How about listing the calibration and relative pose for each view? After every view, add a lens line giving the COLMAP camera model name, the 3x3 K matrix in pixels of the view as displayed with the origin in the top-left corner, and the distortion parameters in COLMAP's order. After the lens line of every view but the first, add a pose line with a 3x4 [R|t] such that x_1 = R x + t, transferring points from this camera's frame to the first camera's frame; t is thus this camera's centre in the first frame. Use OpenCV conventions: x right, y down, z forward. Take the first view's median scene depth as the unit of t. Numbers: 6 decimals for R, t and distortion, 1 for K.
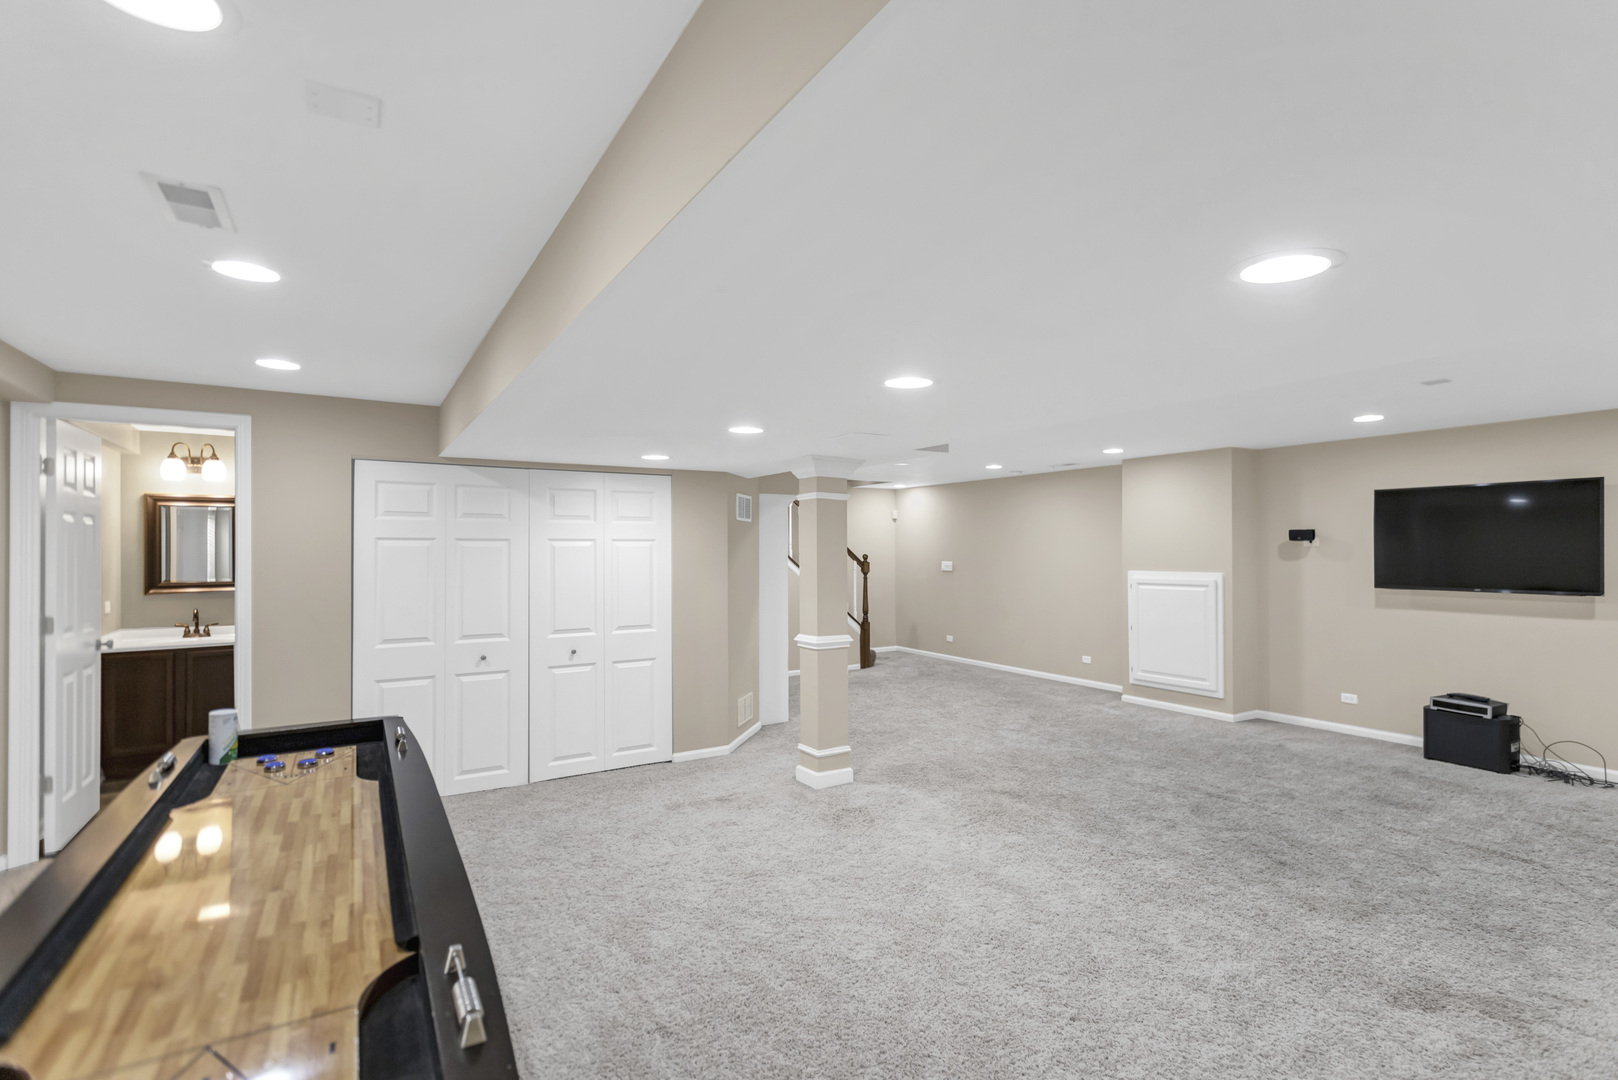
lens RADIAL K [[795.6, 0, 814.0], [0, 795.6, 539.0], [0, 0, 1]] dist [0.004049, 0.000137]
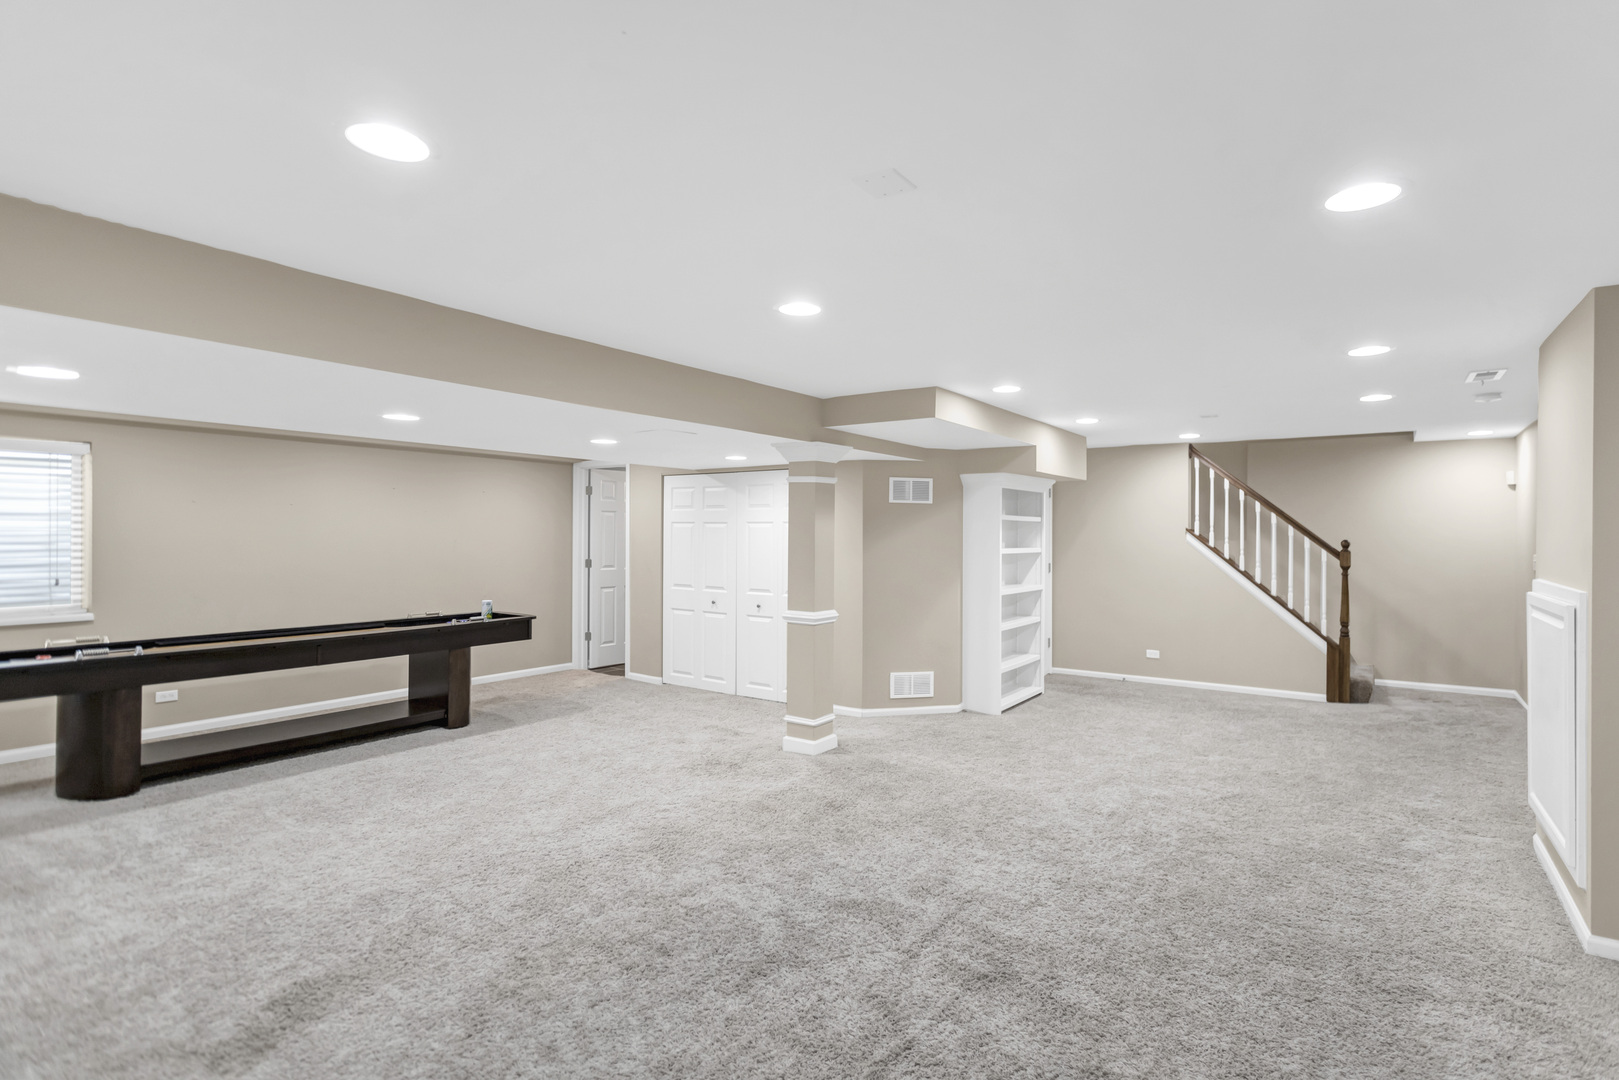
lens RADIAL K [[737.4, 0, 818.2], [0, 737.4, 535.8], [0, 0, 1]] dist [-0.005849, -0.000262]
pose [[0.407805, 0.008453, -0.913030, 0.860367], [0.004850, 0.999923, 0.011423, 0.009760], [0.913056, -0.009087, 0.407732, 0.580215]]
